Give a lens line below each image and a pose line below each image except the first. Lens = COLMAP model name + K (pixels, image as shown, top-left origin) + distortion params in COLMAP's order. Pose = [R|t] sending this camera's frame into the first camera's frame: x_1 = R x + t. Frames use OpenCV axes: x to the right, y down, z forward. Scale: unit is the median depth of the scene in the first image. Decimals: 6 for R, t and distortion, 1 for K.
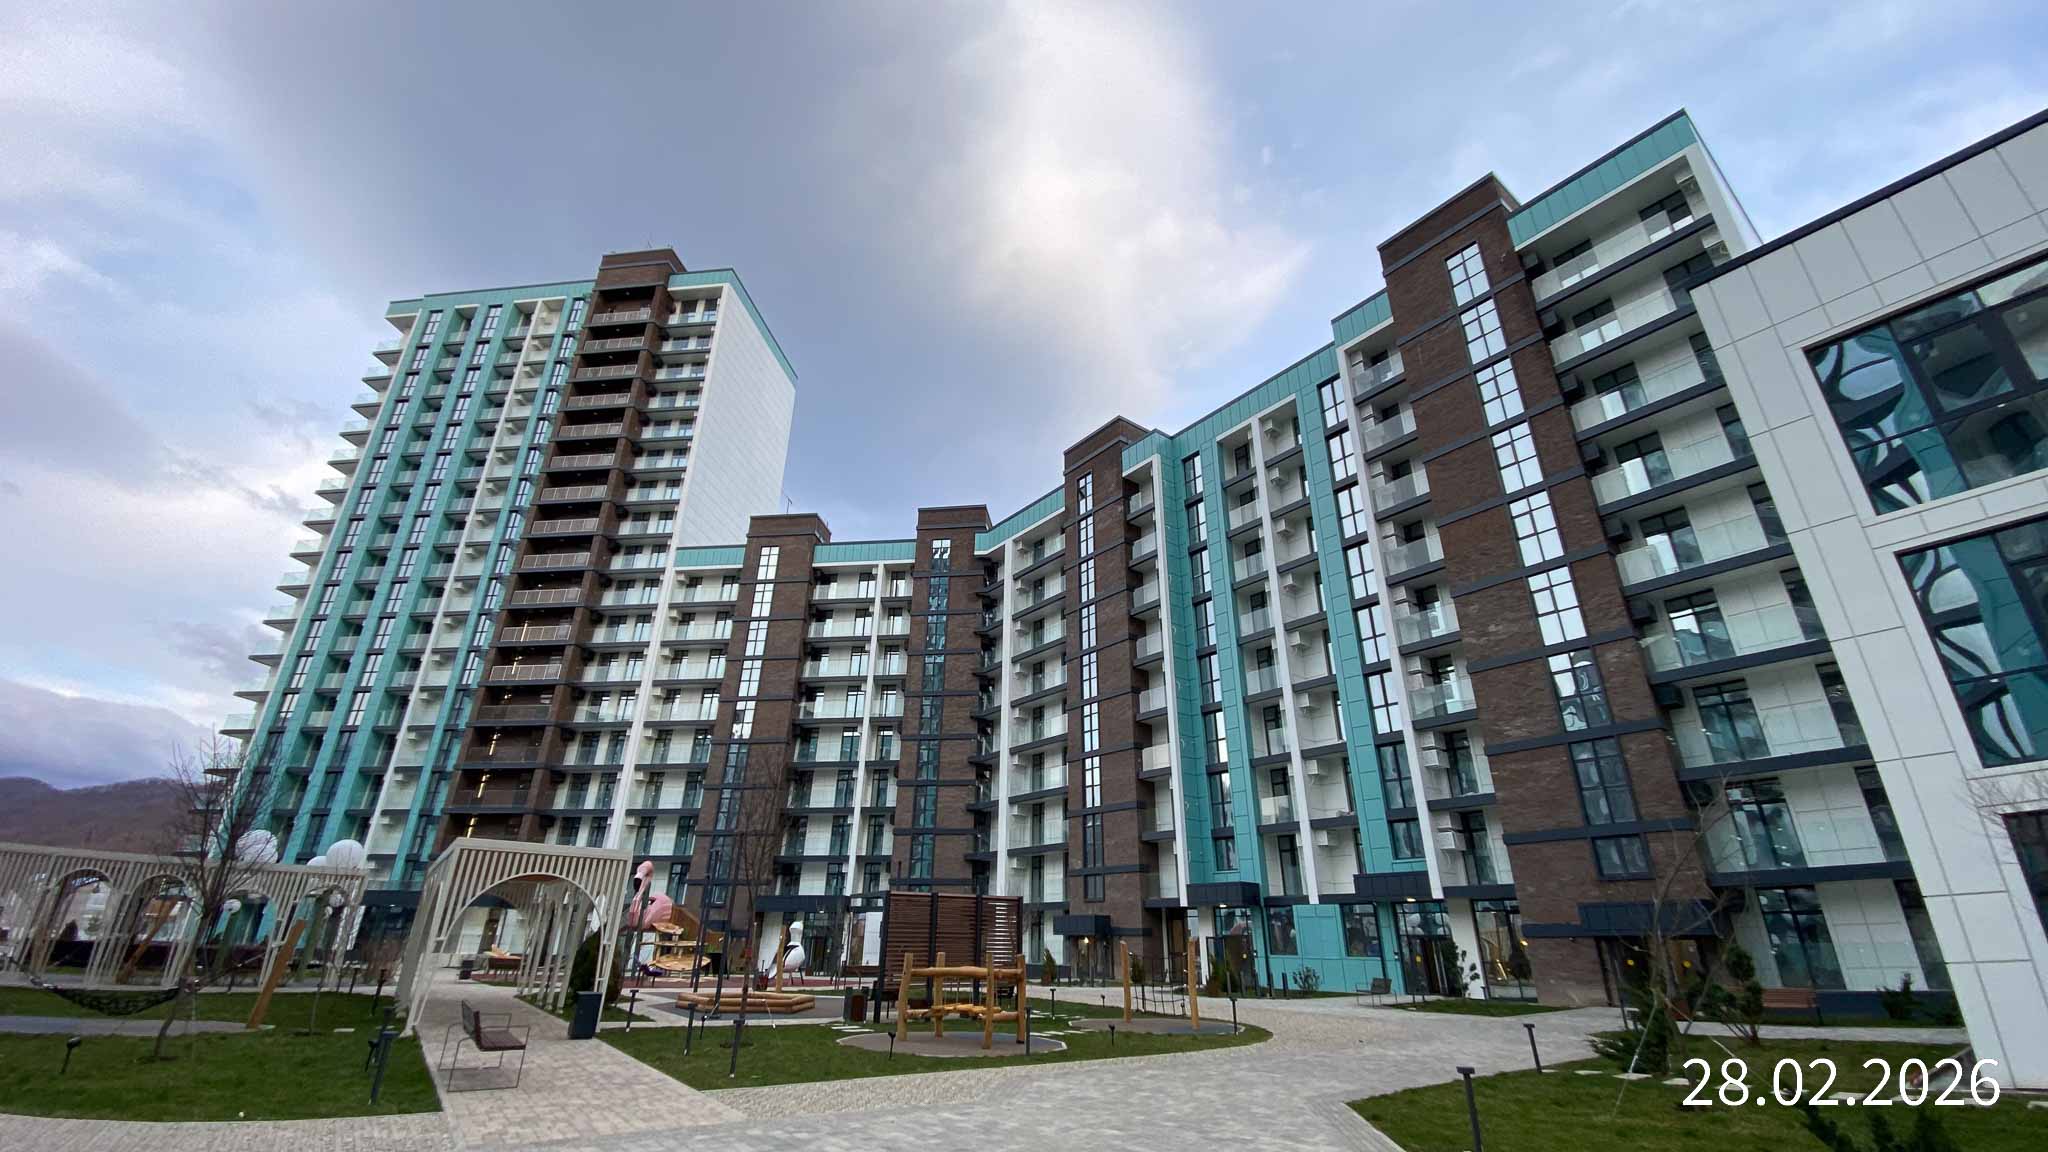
lens RADIAL K [[806.4, 0, 1039.8], [0, 806.4, 590.0], [0, 0, 1]] dist [0.007994, -0.010792]
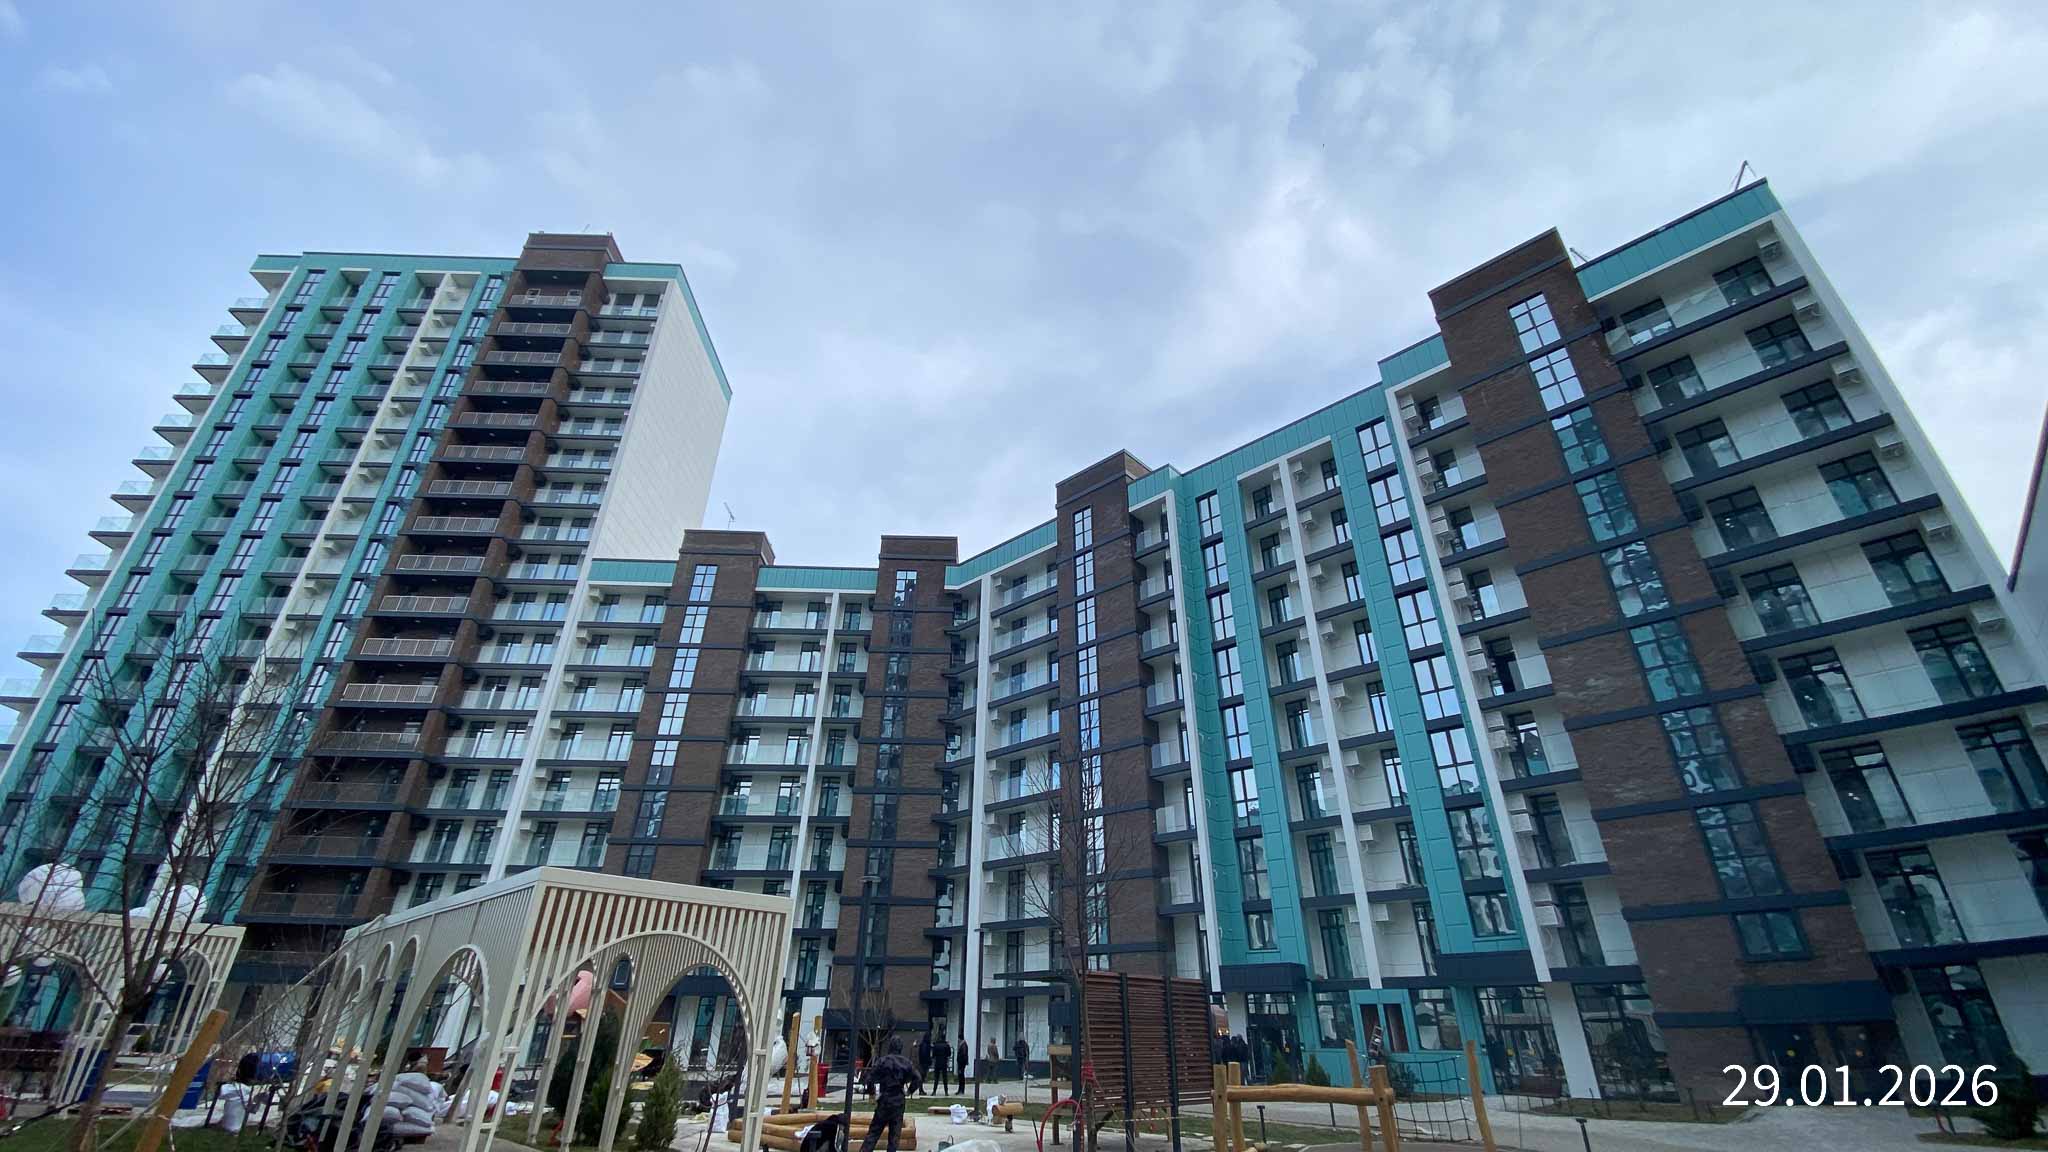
lens RADIAL K [[806.4, 0, 1011.5], [0, 806.4, 590.7], [0, 0, 1]] dist [0.007994, -0.010792]
pose [[0.988405, 0.070406, 0.134532, -0.143981], [-0.058373, 0.994103, -0.091388, 0.041251], [-0.140173, 0.082476, 0.986686, 0.101415]]
